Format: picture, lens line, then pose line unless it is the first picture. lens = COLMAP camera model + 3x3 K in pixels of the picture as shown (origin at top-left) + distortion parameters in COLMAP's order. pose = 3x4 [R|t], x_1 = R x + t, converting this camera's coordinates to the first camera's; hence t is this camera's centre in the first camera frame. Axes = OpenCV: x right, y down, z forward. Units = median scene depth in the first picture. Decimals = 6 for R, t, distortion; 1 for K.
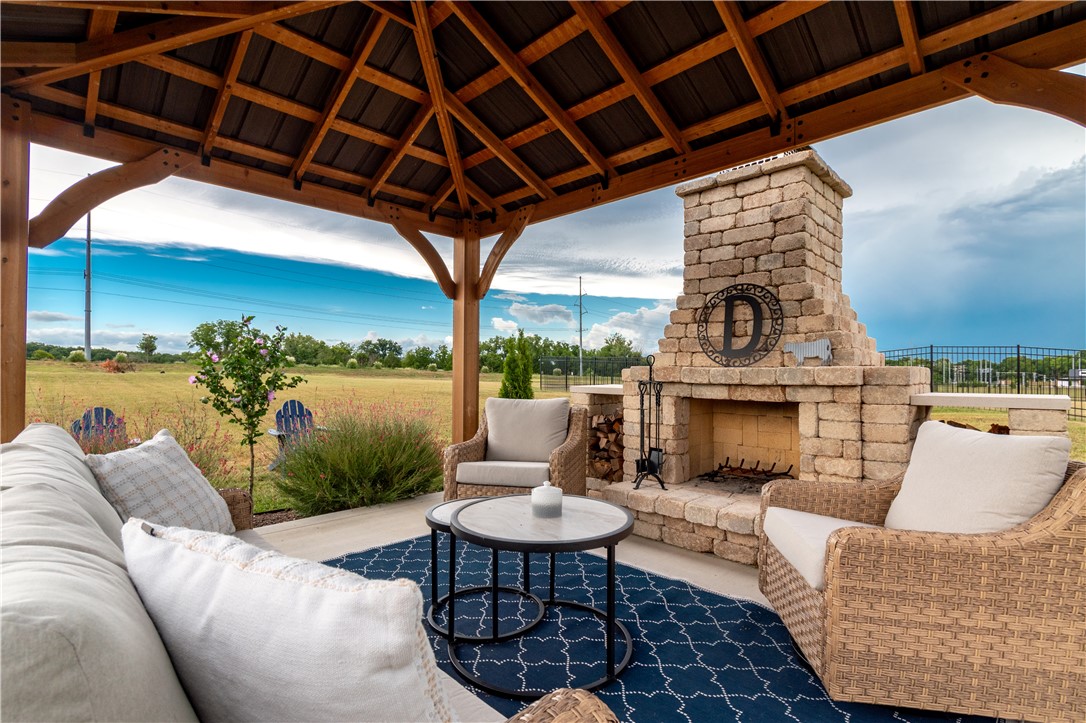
lens RADIAL K [[523.0, 0, 535.0], [0, 523.0, 358.8], [0, 0, 1]] dist [0.002477, 0.000338]
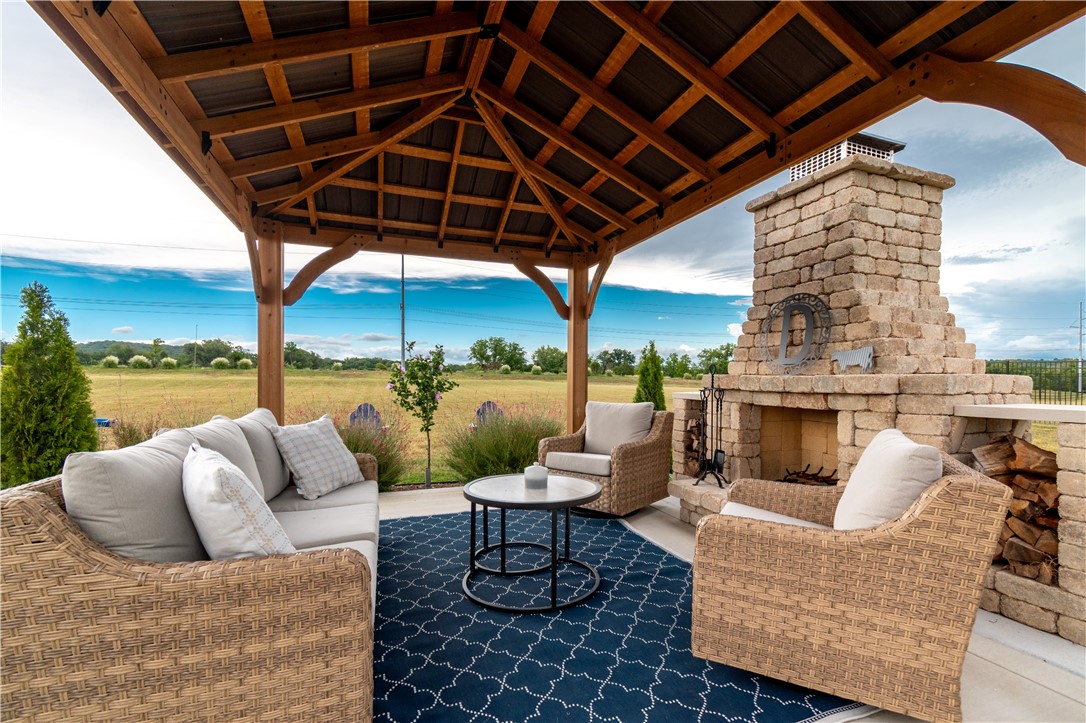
lens RADIAL K [[491.4, 0, 550.7], [0, 491.4, 376.2], [0, 0, 1]] dist [0.001724, -0.000141]
pose [[0.912922, -0.002047, -0.408129, 0.362677], [0.009942, 0.999802, 0.017224, -0.003894], [0.408013, -0.019782, 0.912762, -0.078993]]
